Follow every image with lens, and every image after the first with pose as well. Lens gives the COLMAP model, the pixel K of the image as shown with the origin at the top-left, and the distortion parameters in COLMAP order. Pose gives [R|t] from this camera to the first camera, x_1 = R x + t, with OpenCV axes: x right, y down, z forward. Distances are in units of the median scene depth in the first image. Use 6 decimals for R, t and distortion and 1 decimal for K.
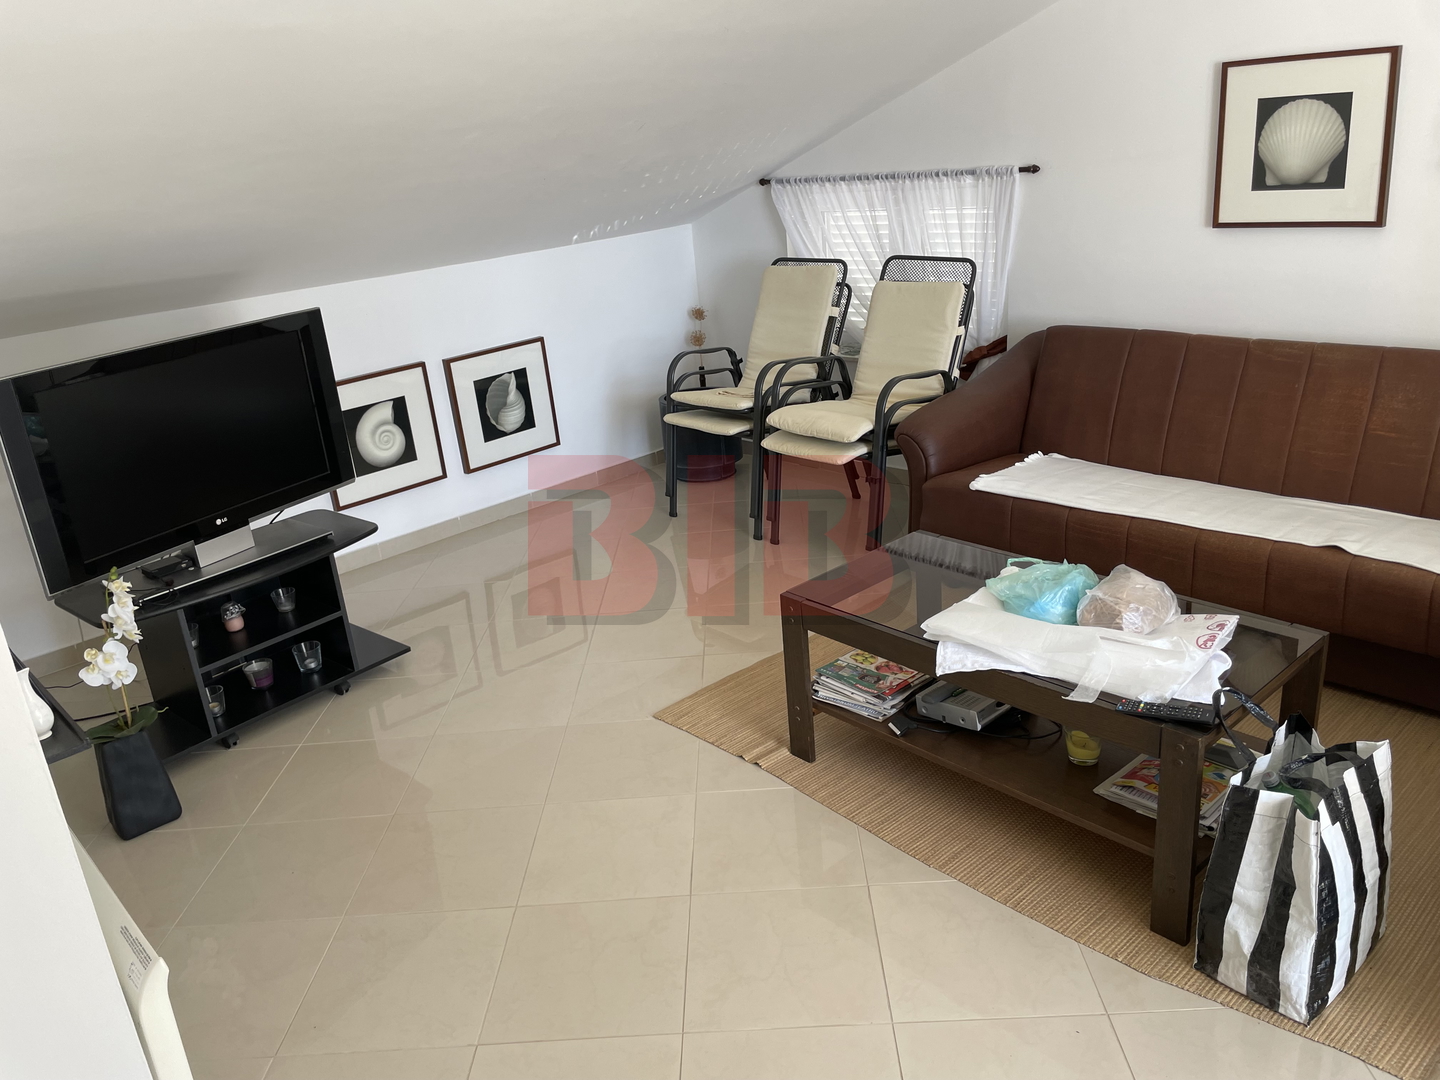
lens RADIAL K [[1107.7, 0, 691.9], [0, 1107.7, 536.6], [0, 0, 1]] dist [0.054759, -0.083339]
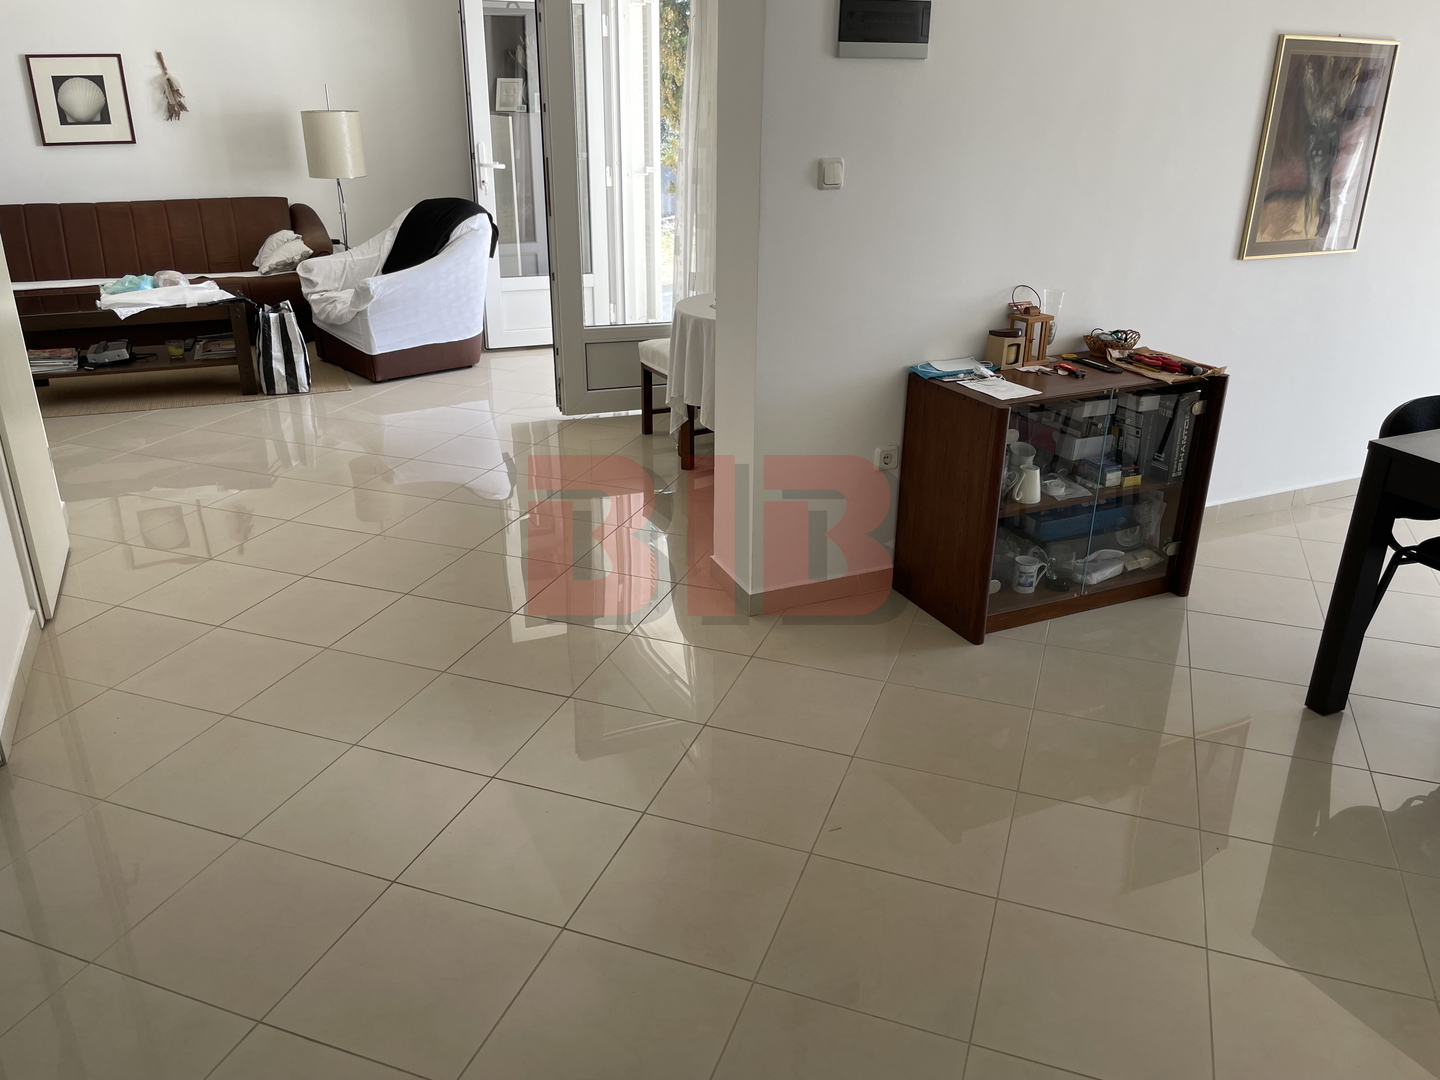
lens RADIAL K [[1107.7, 0, 712.2], [0, 1107.7, 543.2], [0, 0, 1]] dist [0.054759, -0.083339]
pose [[0.320168, -0.281564, 0.904552, -1.848183], [0.293456, 0.937325, 0.187897, 0.562025], [-0.900764, 0.205288, 0.382728, -0.984089]]
